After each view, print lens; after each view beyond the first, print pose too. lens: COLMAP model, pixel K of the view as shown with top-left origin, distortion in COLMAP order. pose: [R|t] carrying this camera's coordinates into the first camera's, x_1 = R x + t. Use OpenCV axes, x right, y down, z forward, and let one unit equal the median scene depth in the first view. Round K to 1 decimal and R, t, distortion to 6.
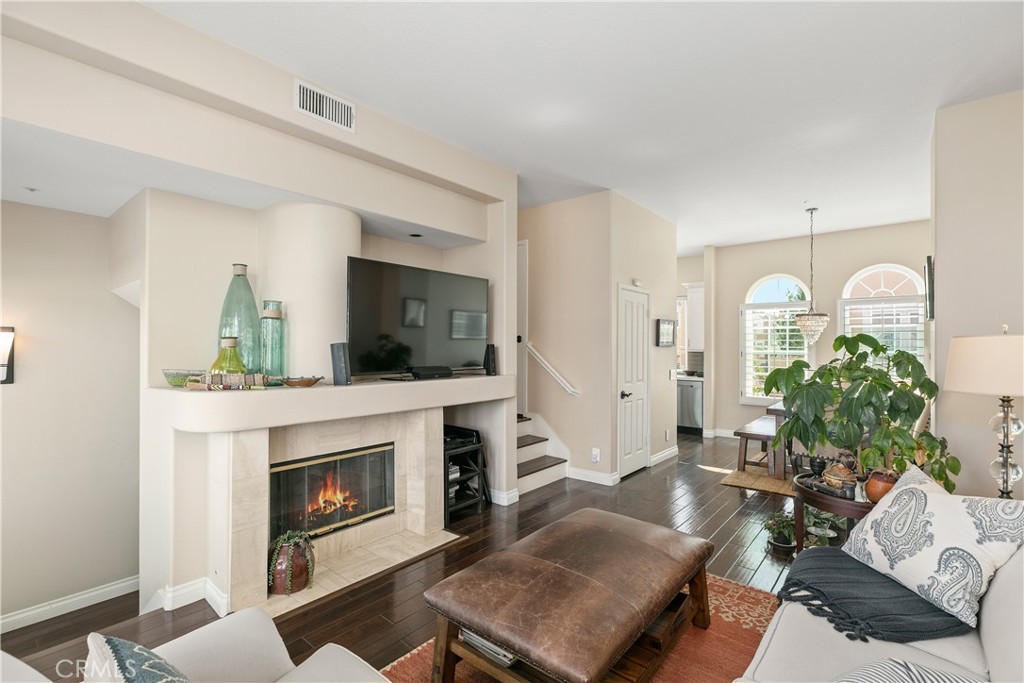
lens RADIAL K [[470.9, 0, 509.6], [0, 470.9, 350.5], [0, 0, 1]] dist [-0.001850, -0.000166]
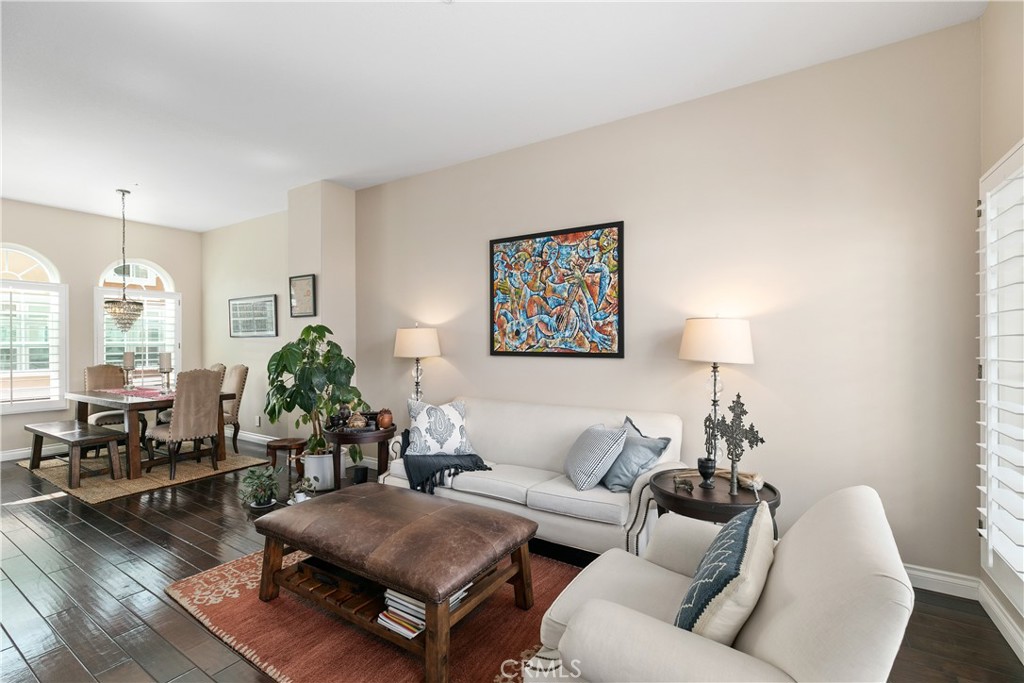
lens RADIAL K [[454.0, 0, 514.5], [0, 454.0, 338.5], [0, 0, 1]] dist [0.015647, -0.000369]
pose [[-0.123014, -0.003697, 0.992398, -0.940851], [0.010370, 0.999934, 0.005011, 0.006842], [-0.992351, 0.010908, -0.122967, 0.815810]]
